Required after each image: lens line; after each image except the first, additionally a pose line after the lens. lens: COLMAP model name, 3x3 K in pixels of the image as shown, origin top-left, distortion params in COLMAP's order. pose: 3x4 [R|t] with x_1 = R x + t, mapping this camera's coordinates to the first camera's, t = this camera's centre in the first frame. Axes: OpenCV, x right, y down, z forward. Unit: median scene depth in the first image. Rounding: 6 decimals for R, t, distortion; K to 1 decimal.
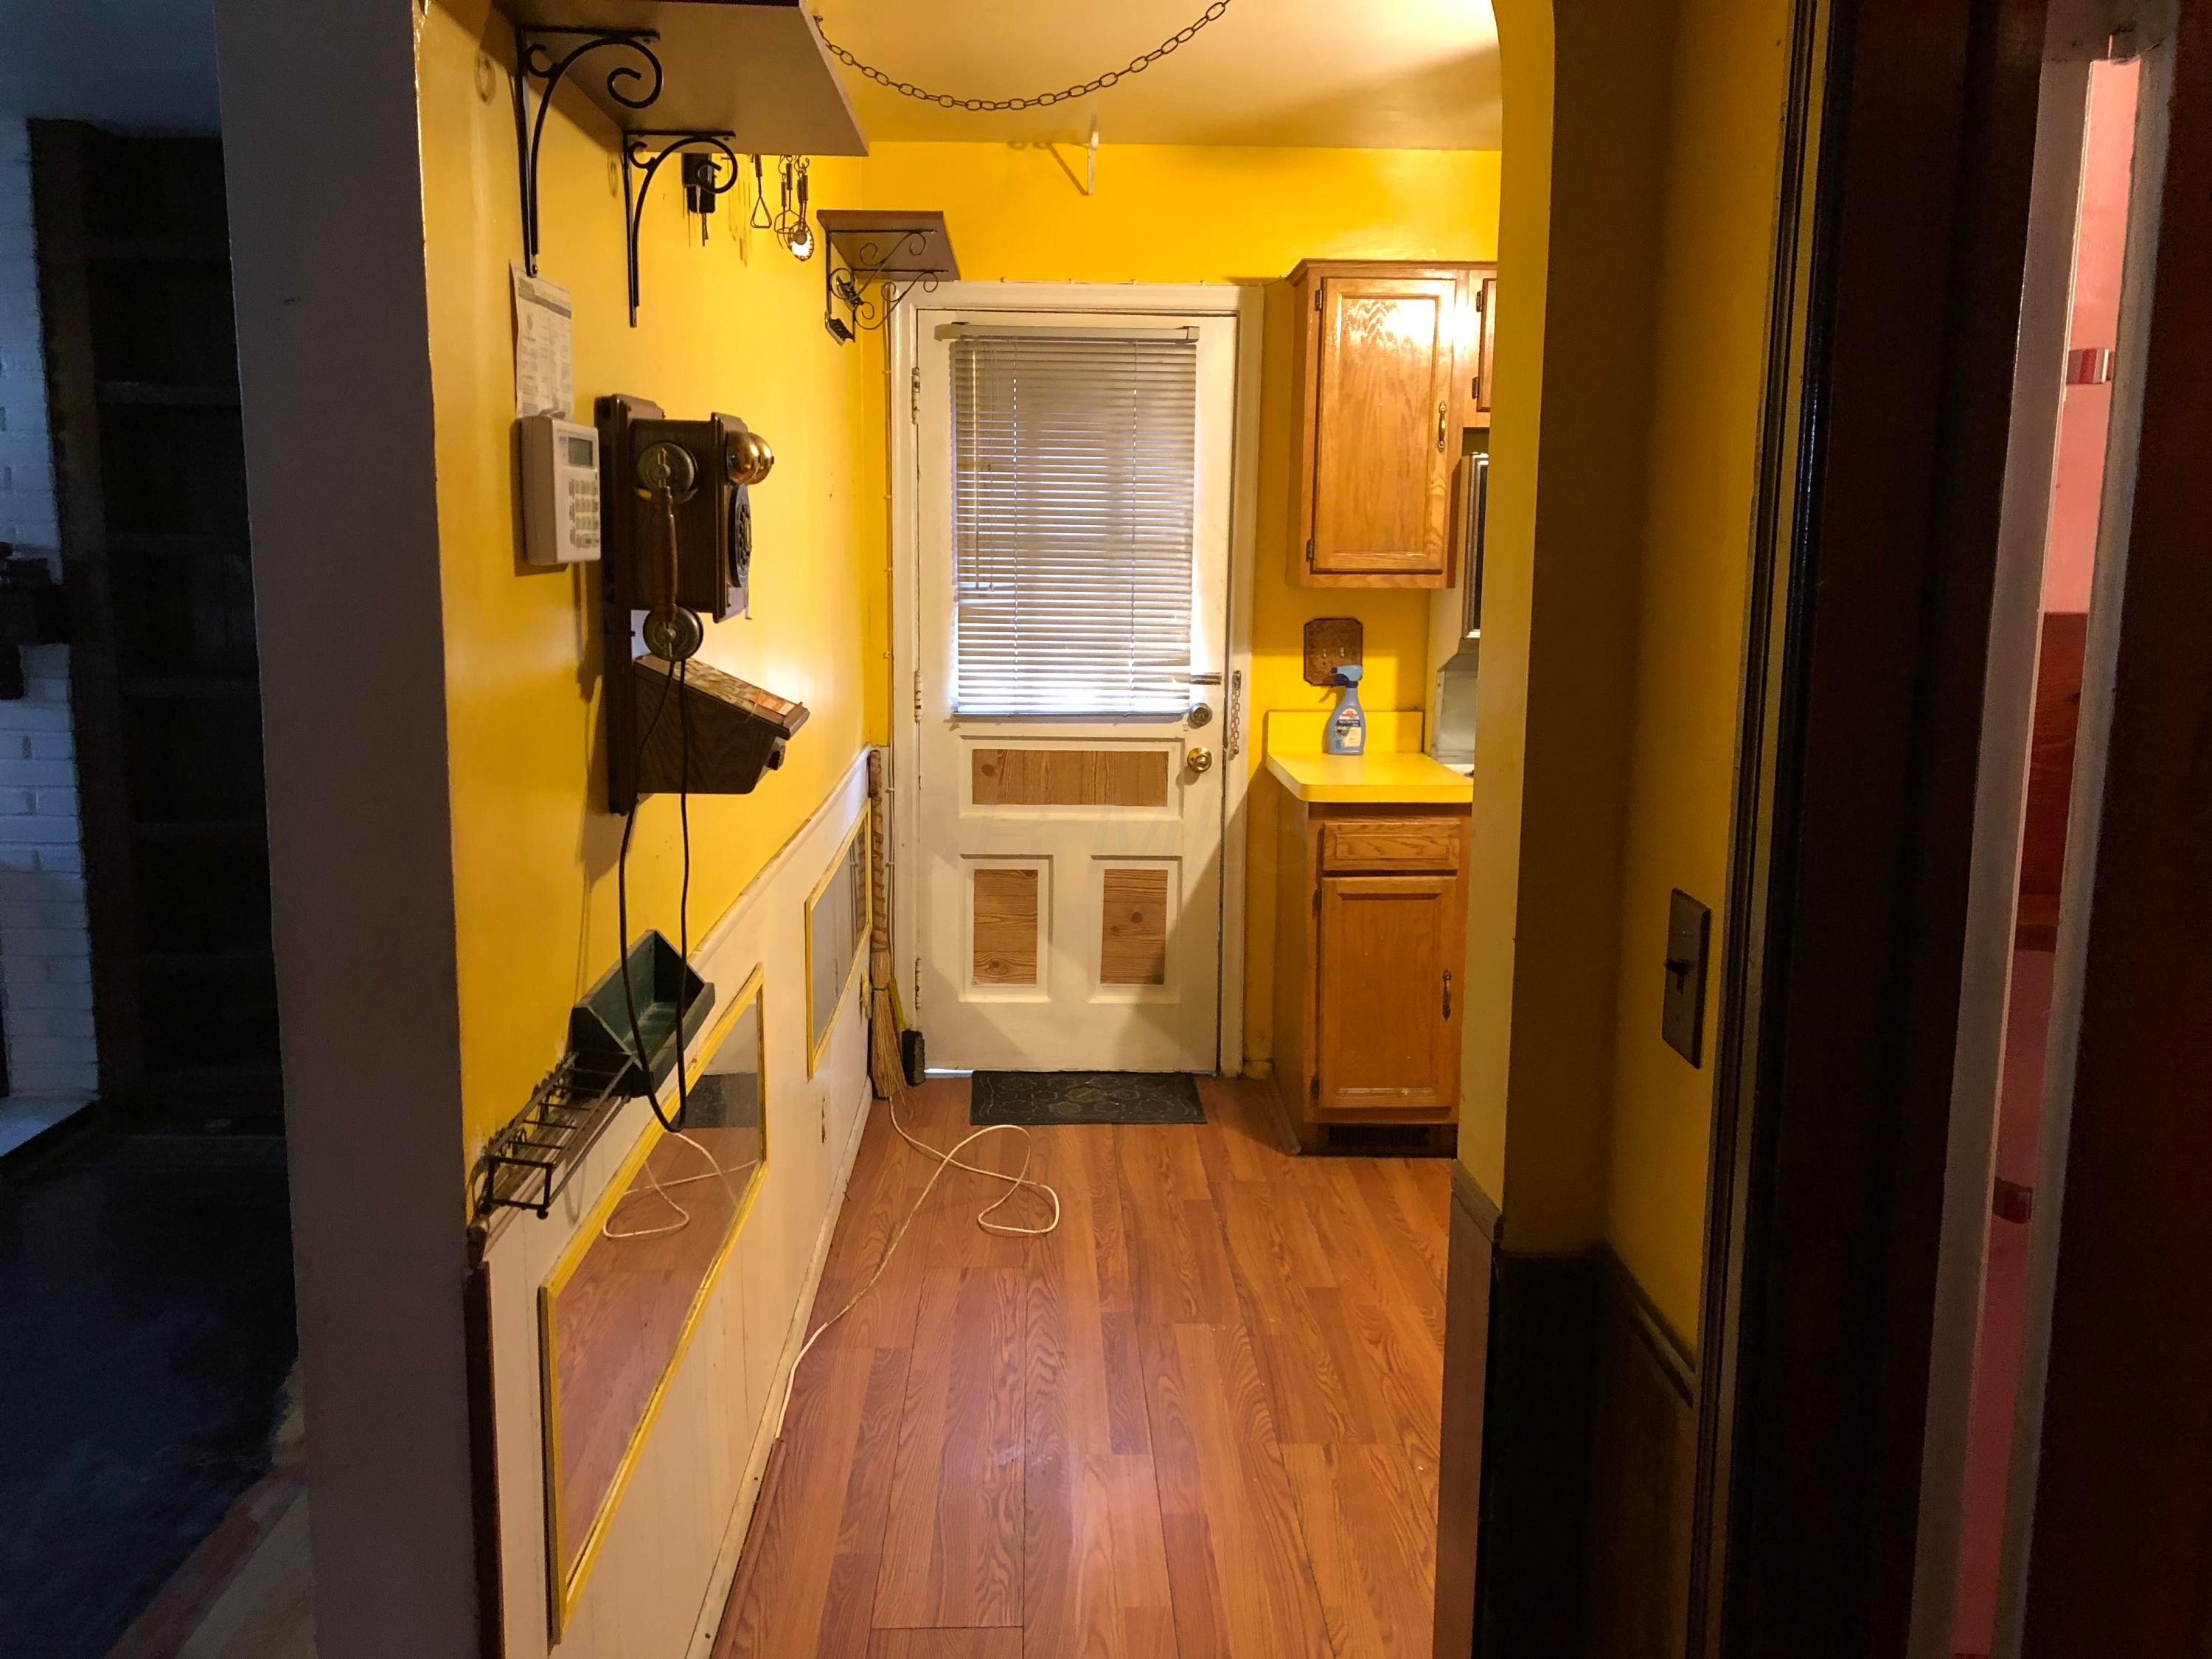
lens RADIAL K [[1791.4, 0, 1115.1], [0, 1791.4, 790.9], [0, 0, 1]] dist [0.058742, -0.065270]
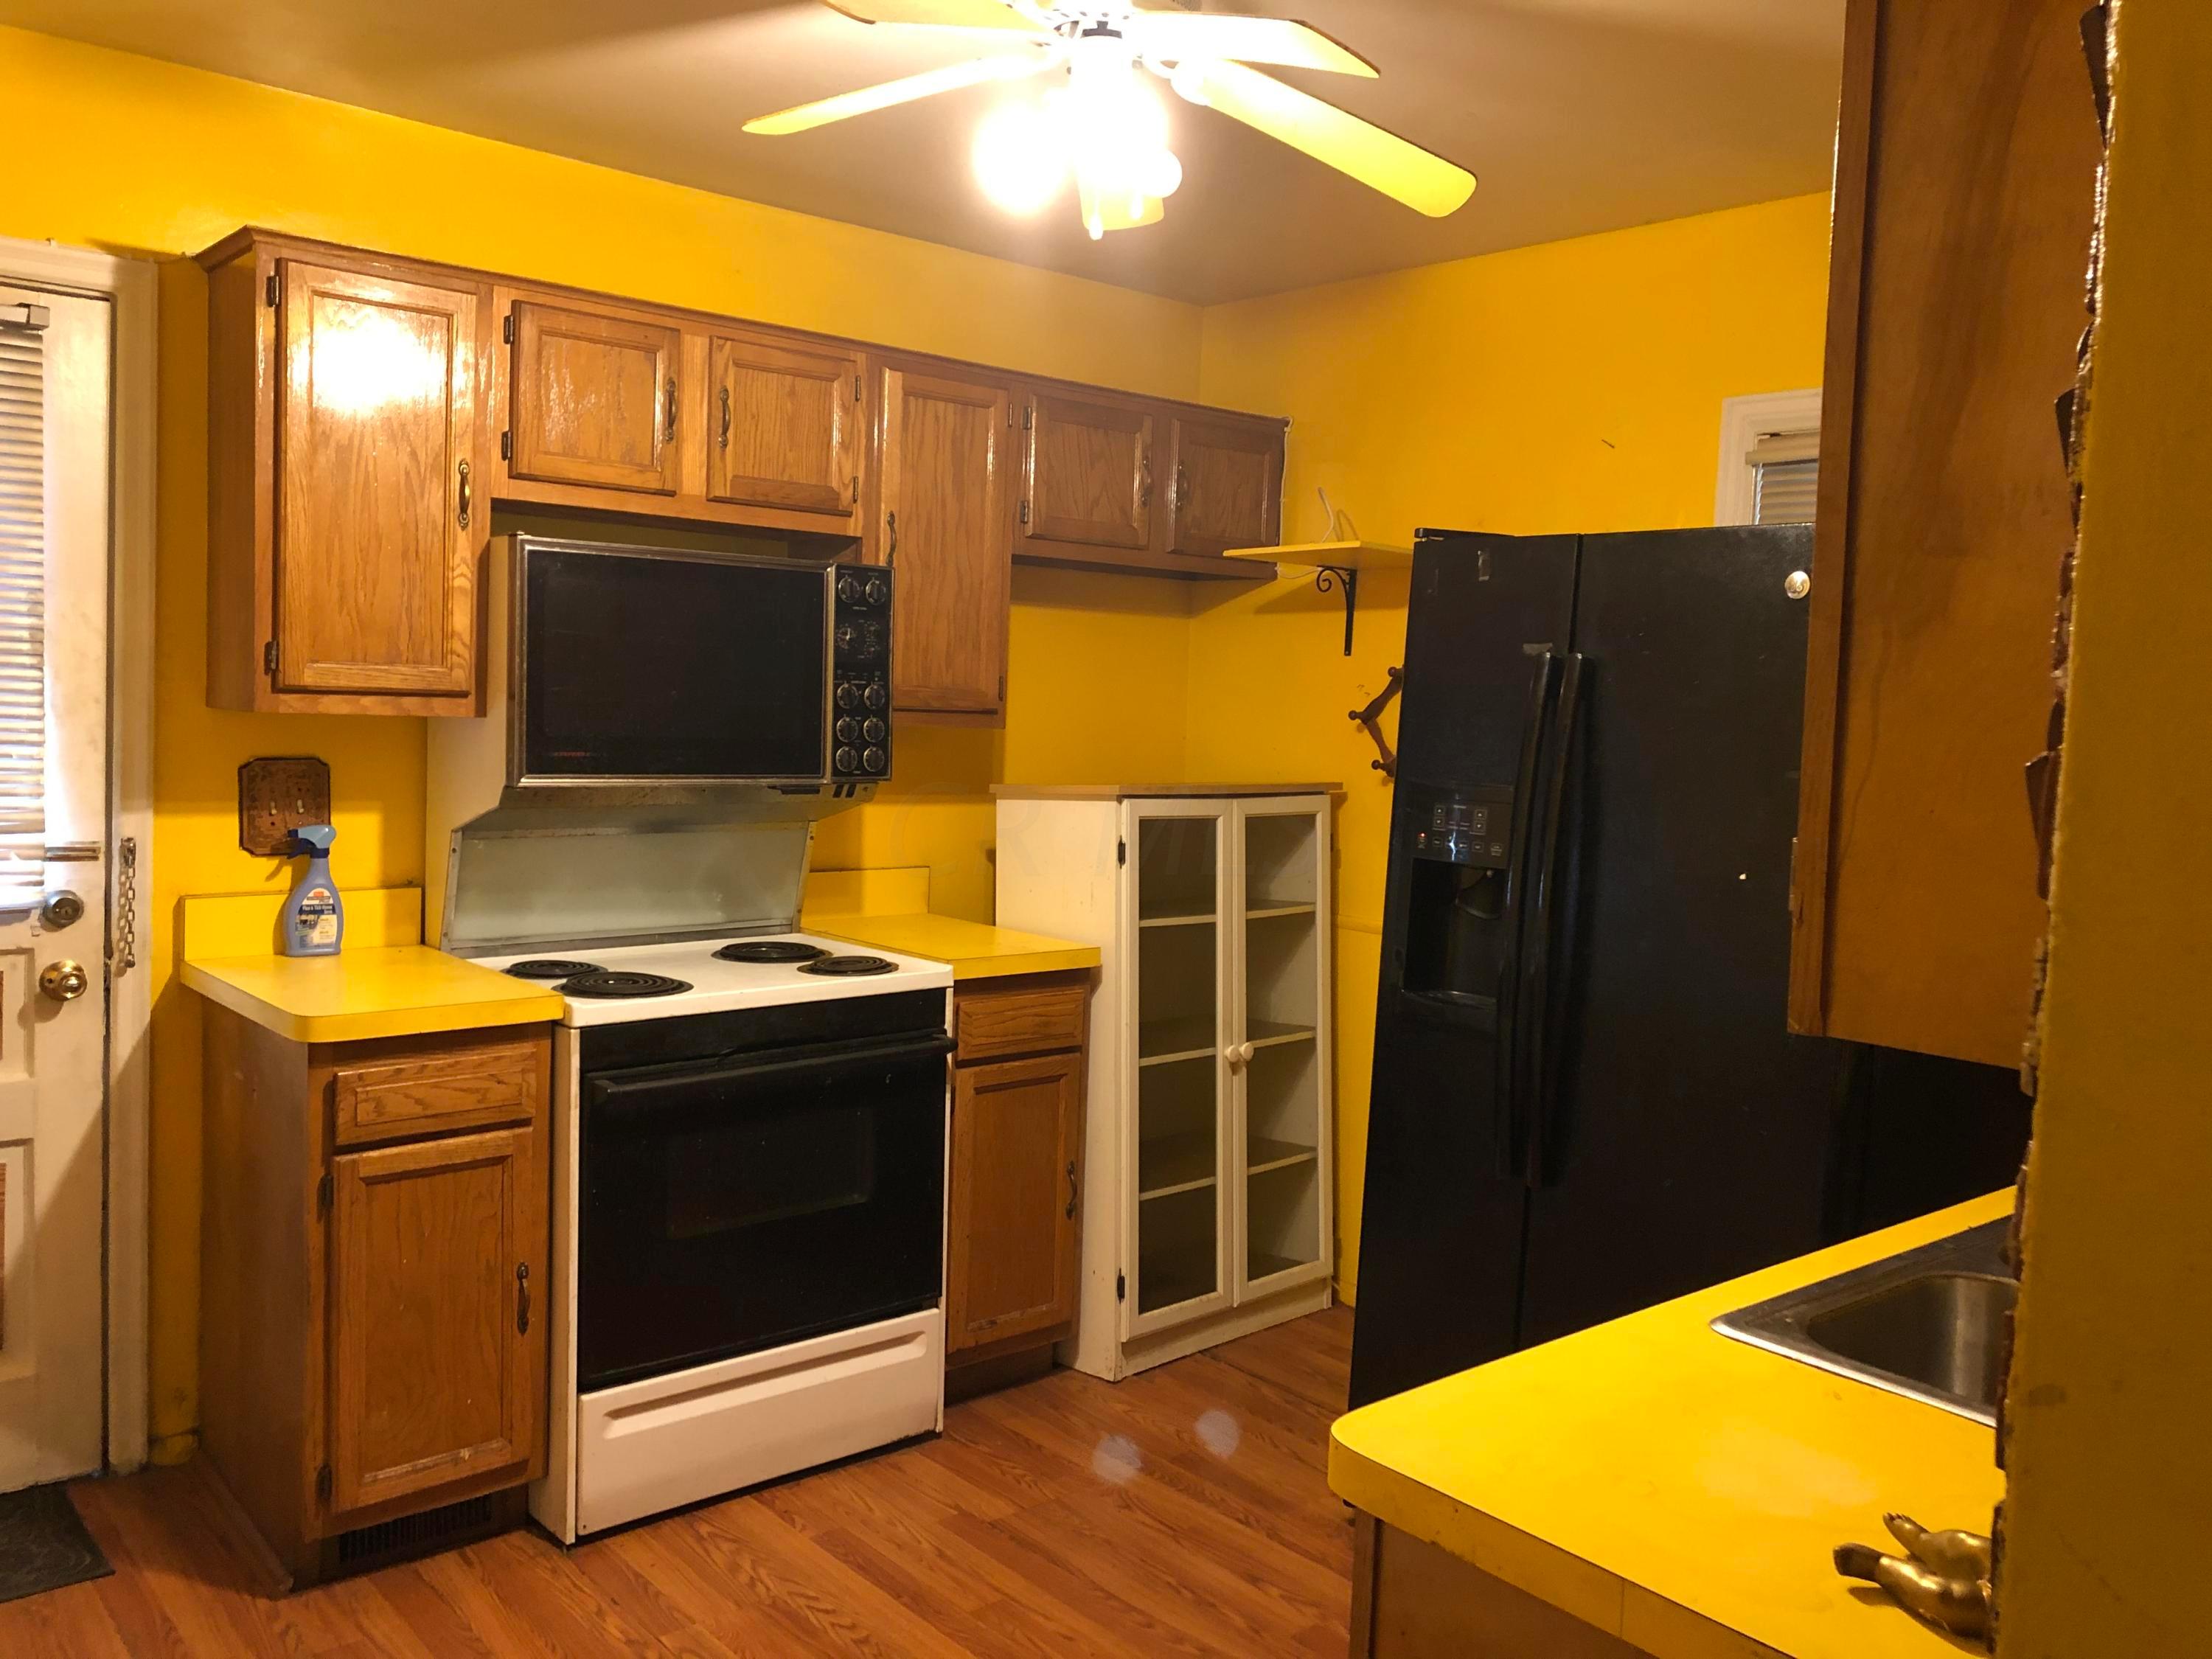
lens RADIAL K [[1791.4, 0, 1115.1], [0, 1791.4, 790.9], [0, 0, 1]] dist [0.058742, -0.065270]
pose [[0.777264, -0.015885, 0.628974, -0.067237], [0.057828, 0.997253, -0.046276, -0.033536], [-0.626511, 0.072341, 0.776048, 0.268588]]
